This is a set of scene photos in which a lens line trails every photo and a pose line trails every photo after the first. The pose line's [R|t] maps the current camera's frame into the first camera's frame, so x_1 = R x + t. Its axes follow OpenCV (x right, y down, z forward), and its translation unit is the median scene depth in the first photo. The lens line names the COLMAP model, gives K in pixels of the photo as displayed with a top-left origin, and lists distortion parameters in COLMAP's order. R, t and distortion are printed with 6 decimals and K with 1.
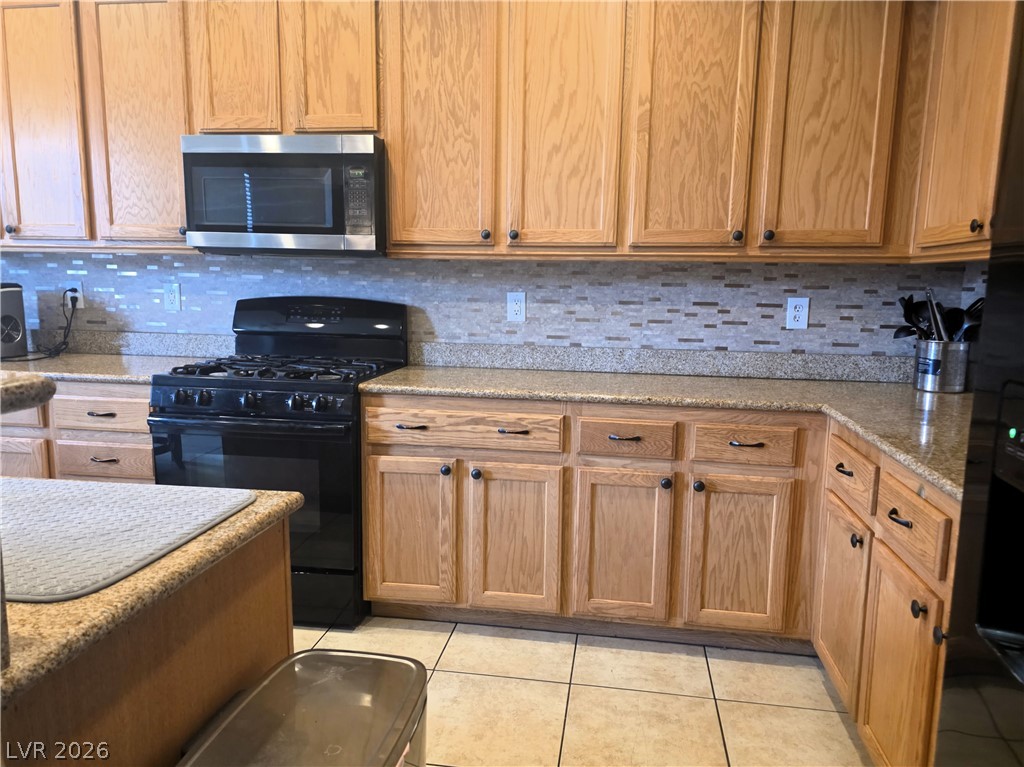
lens RADIAL K [[683.1, 0, 509.8], [0, 683.1, 387.0], [0, 0, 1]] dist [0.079130, -0.079498]
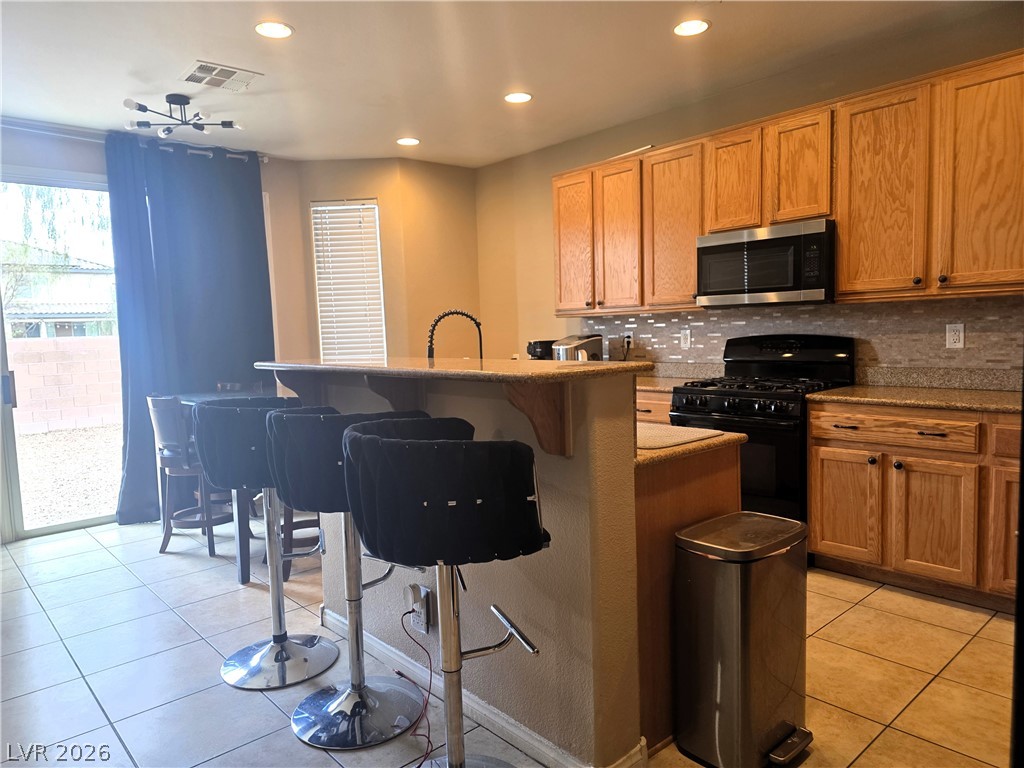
lens RADIAL K [[683.1, 0, 509.8], [0, 683.1, 387.5], [0, 0, 1]] dist [0.079130, -0.079498]
pose [[0.768329, 0.012801, -0.639927, 0.214676], [-0.048289, 0.998110, -0.038012, 0.061908], [0.638231, 0.060107, 0.767495, -0.468315]]
